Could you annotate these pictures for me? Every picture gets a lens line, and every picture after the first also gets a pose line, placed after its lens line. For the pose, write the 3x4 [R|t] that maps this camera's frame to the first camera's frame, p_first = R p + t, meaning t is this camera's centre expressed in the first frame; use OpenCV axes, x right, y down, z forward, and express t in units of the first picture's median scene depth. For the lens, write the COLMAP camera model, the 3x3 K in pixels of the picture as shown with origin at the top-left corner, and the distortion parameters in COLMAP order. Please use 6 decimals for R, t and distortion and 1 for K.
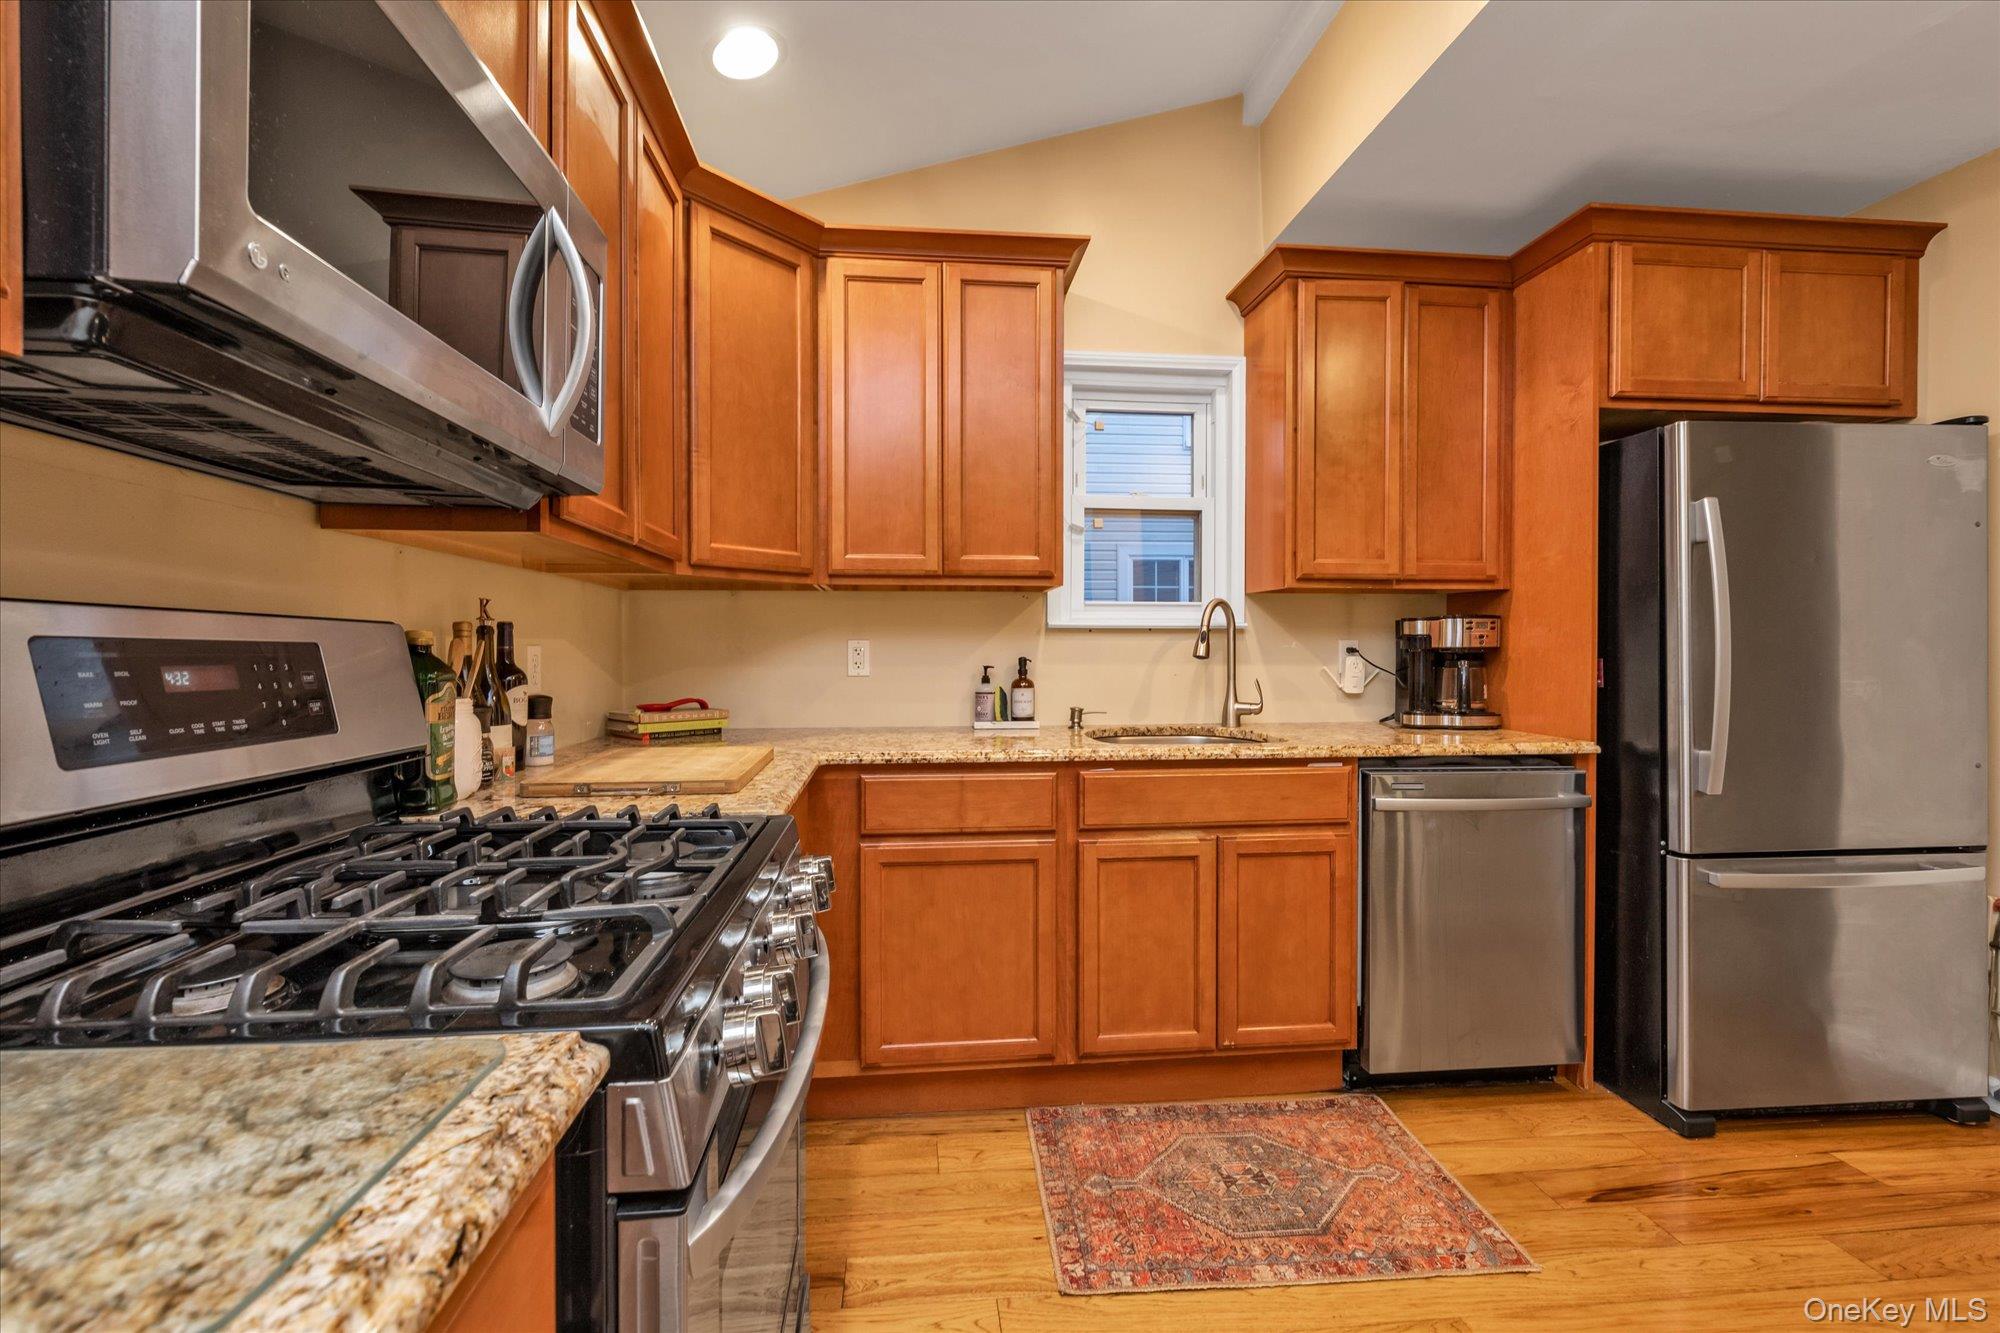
lens RADIAL K [[870.4, 0, 984.4], [0, 870.4, 649.6], [0, 0, 1]] dist [-0.003931, -0.000431]
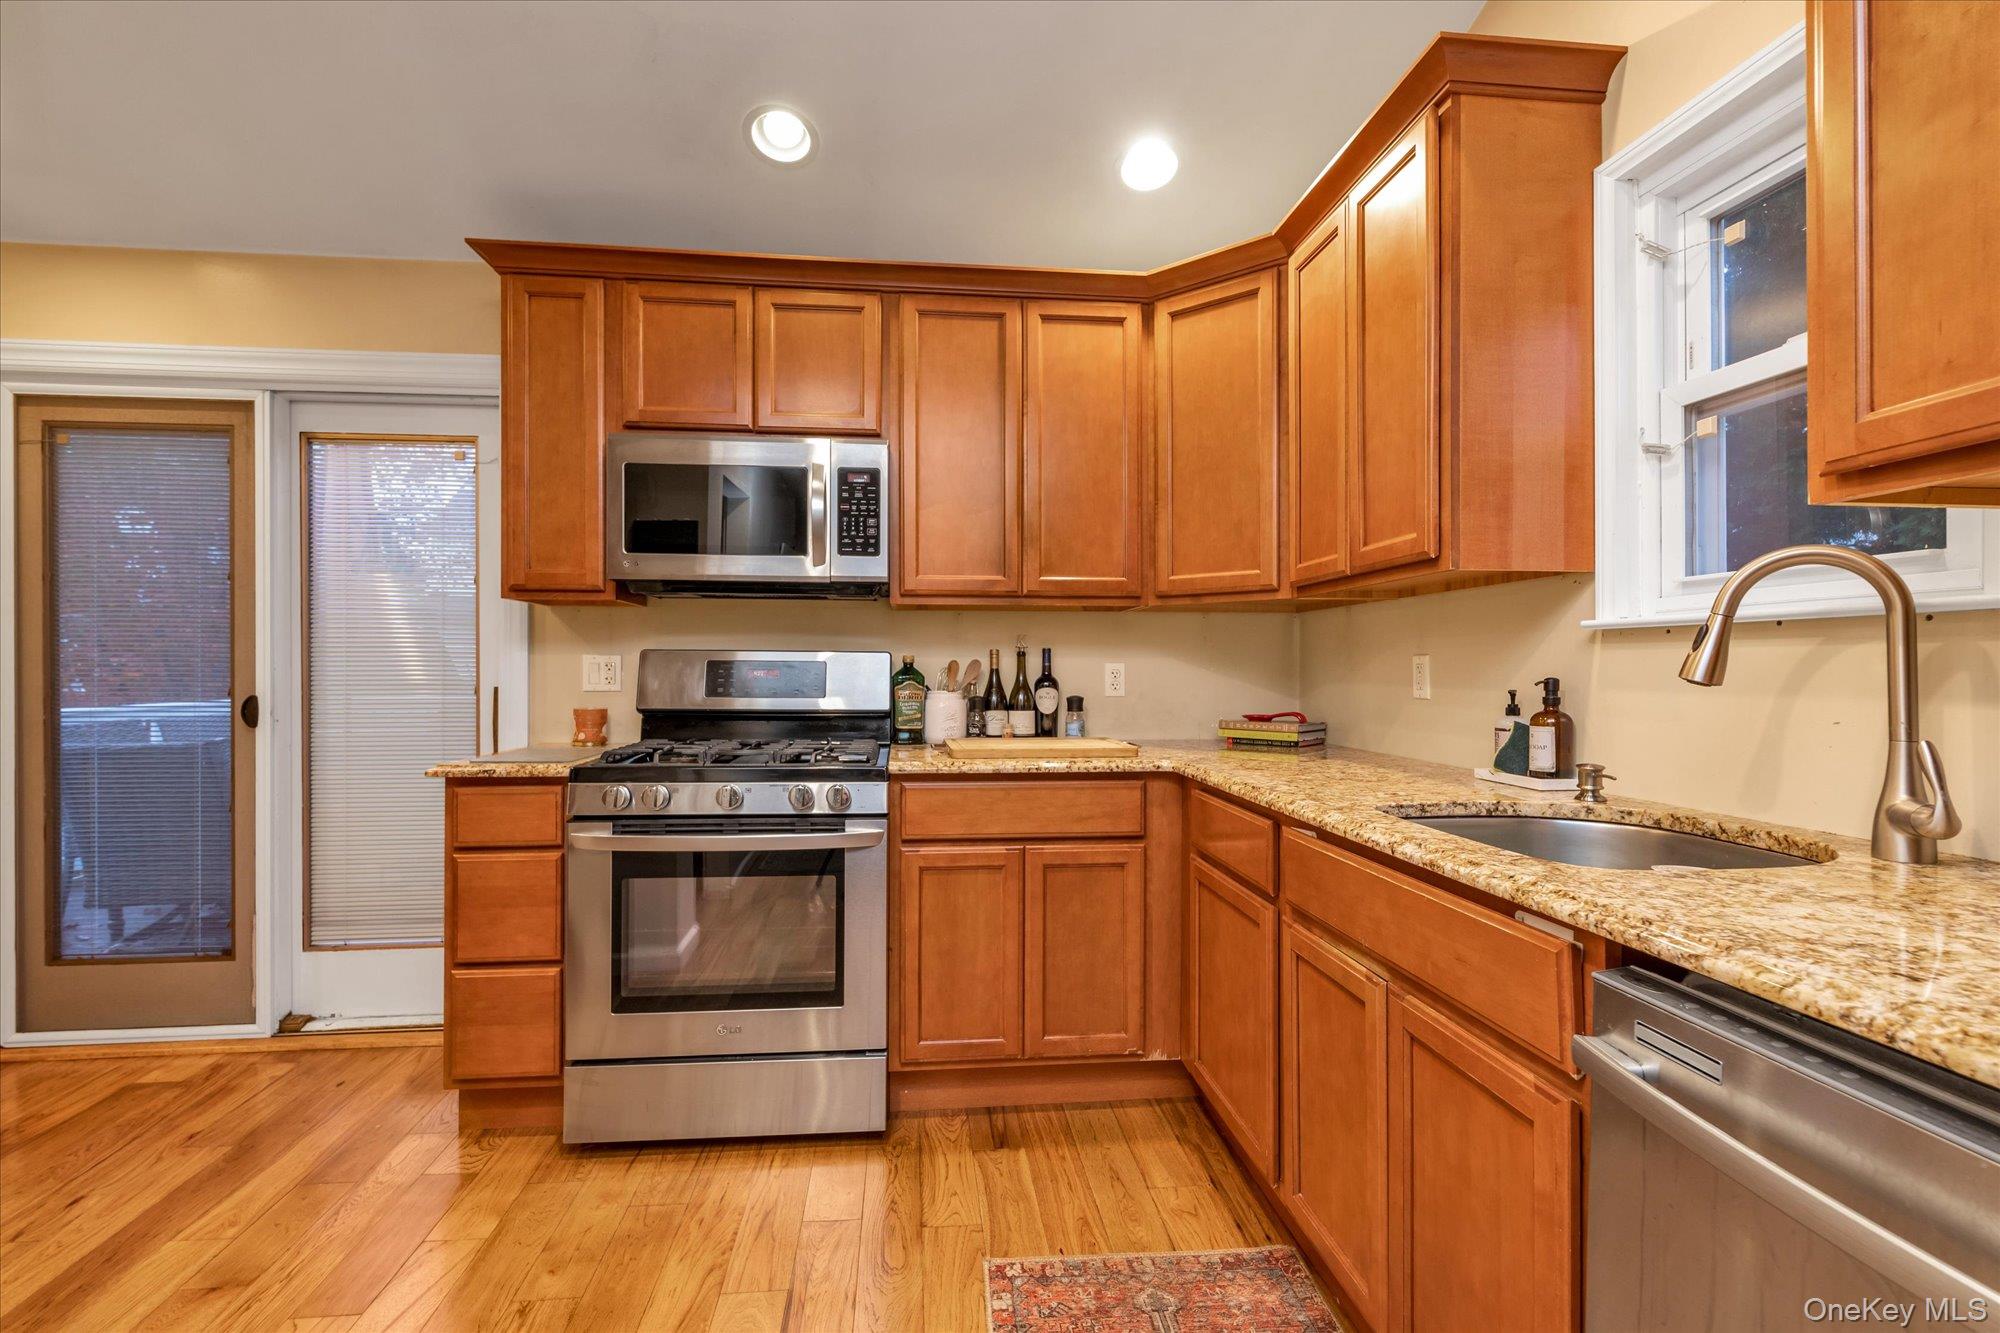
lens RADIAL K [[870.4, 0, 983.5], [0, 870.4, 666.0], [0, 0, 1]] dist [-0.003931, -0.000431]
pose [[-0.009746, -0.001996, -0.999951, 0.855126], [-0.007548, 0.999970, -0.001922, 0.004772], [0.999924, 0.007529, -0.009760, 0.735393]]
